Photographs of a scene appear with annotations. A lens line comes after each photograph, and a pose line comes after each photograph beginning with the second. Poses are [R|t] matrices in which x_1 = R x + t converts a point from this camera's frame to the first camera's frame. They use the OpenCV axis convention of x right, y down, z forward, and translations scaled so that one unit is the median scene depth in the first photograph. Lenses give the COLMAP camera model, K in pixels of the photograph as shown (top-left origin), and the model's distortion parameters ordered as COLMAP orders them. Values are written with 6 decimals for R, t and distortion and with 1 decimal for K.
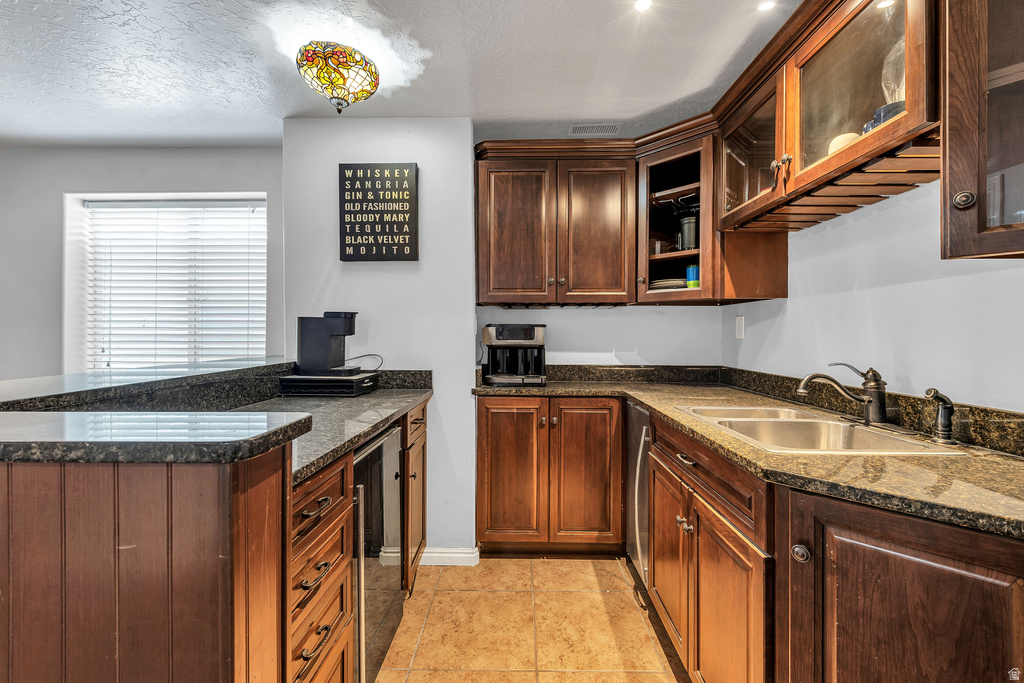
lens RADIAL K [[415.1, 0, 514.4], [0, 415.1, 336.1], [0, 0, 1]] dist [0.000056, -0.000012]
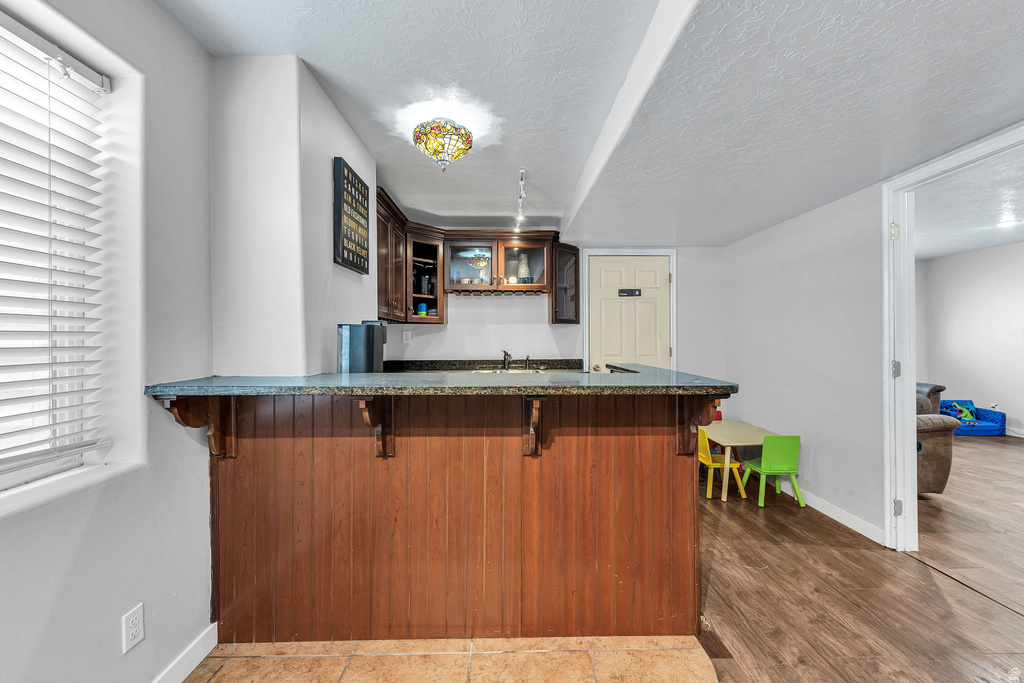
lens RADIAL K [[427.6, 0, 513.6], [0, 427.6, 340.1], [0, 0, 1]] dist [0.008486, 0.000053]
pose [[-0.031557, -0.001762, 0.999500, -1.479631], [0.005272, 0.999984, 0.001930, -0.012045], [-0.999488, 0.005331, -0.031548, 0.696485]]
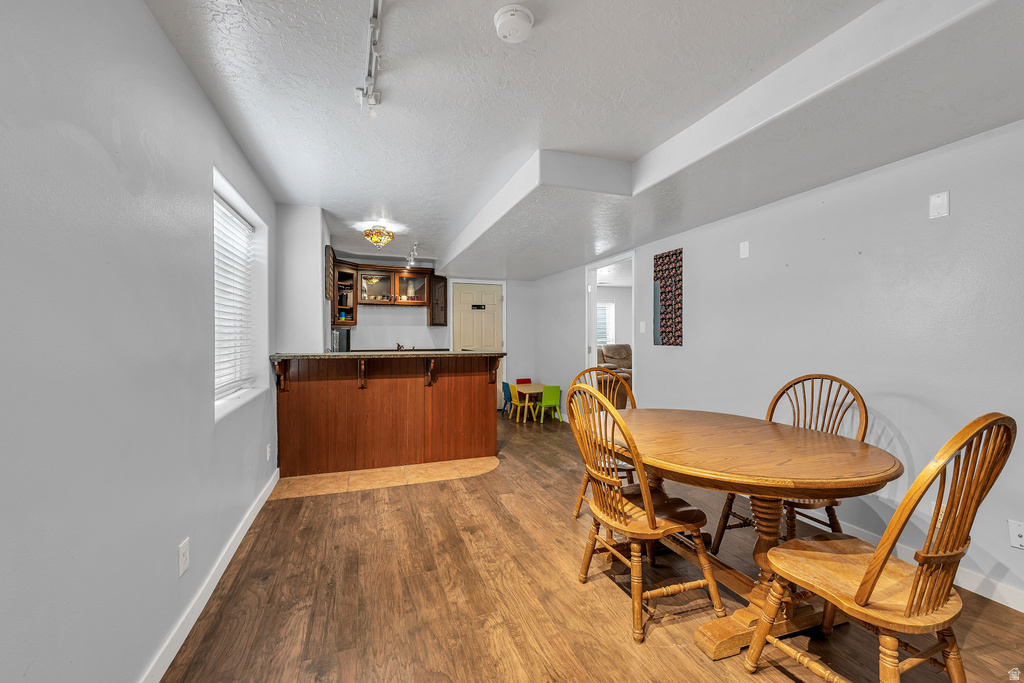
lens RADIAL K [[415.1, 0, 514.4], [0, 415.1, 336.1], [0, 0, 1]] dist [0.000056, -0.000012]
pose [[-0.344509, -0.000336, 0.938783, -2.560328], [0.002553, 0.999996, 0.001294, -0.013949], [-0.938779, 0.002842, -0.344507, 0.919480]]
